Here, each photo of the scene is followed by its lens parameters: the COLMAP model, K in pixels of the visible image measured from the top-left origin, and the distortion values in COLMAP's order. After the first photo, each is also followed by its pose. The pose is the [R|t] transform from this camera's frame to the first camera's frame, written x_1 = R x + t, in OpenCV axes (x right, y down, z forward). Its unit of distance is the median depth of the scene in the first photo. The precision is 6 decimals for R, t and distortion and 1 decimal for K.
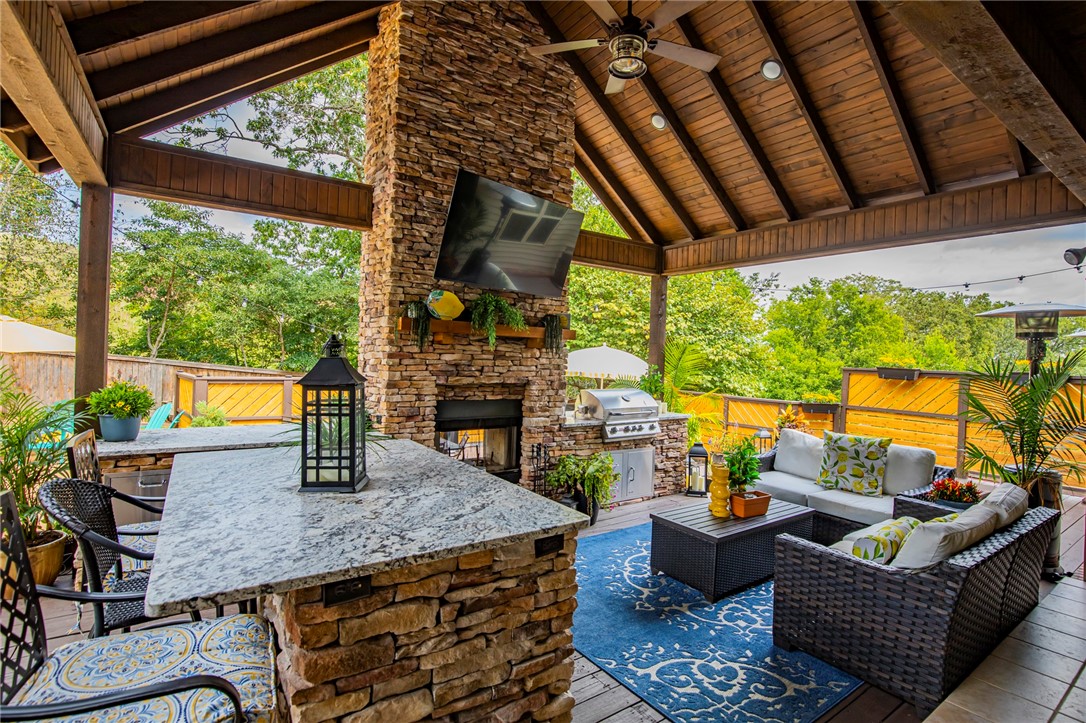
lens RADIAL K [[508.9, 0, 545.6], [0, 508.9, 353.1], [0, 0, 1]] dist [-0.013677, 0.001082]
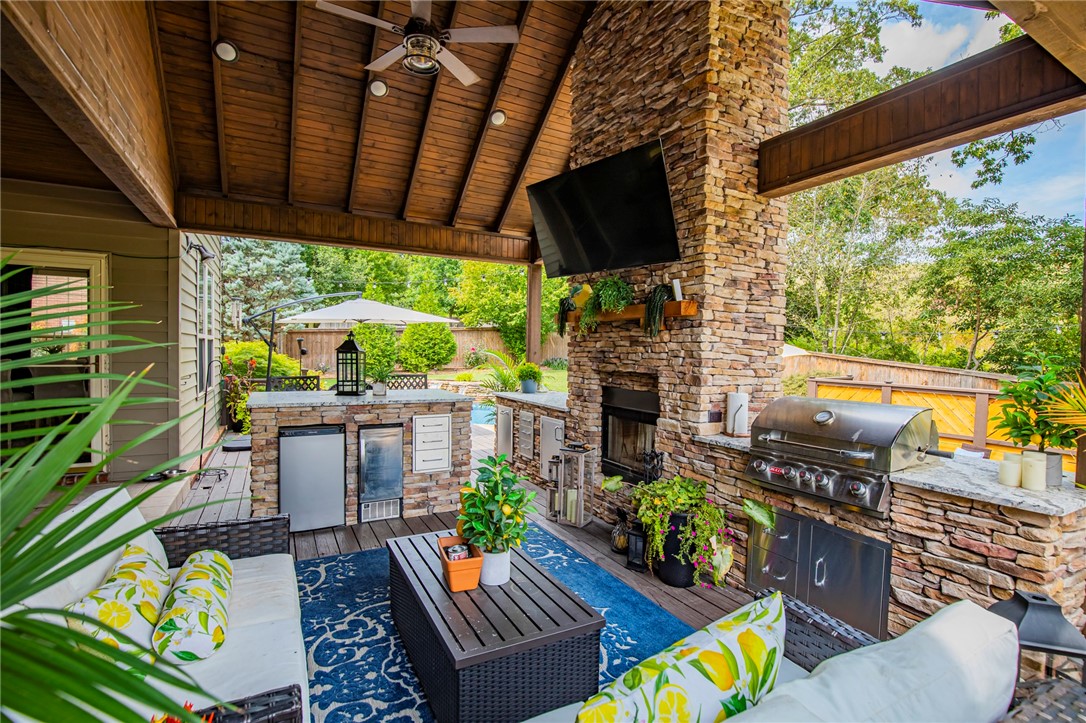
lens RADIAL K [[508.9, 0, 570.2], [0, 508.9, 355.6], [0, 0, 1]] dist [-0.013677, 0.001082]
pose [[-0.073924, -0.023221, -0.996994, 0.884854], [-0.016100, 0.999626, -0.022089, 0.056465], [0.997134, 0.014419, -0.074270, 1.037318]]
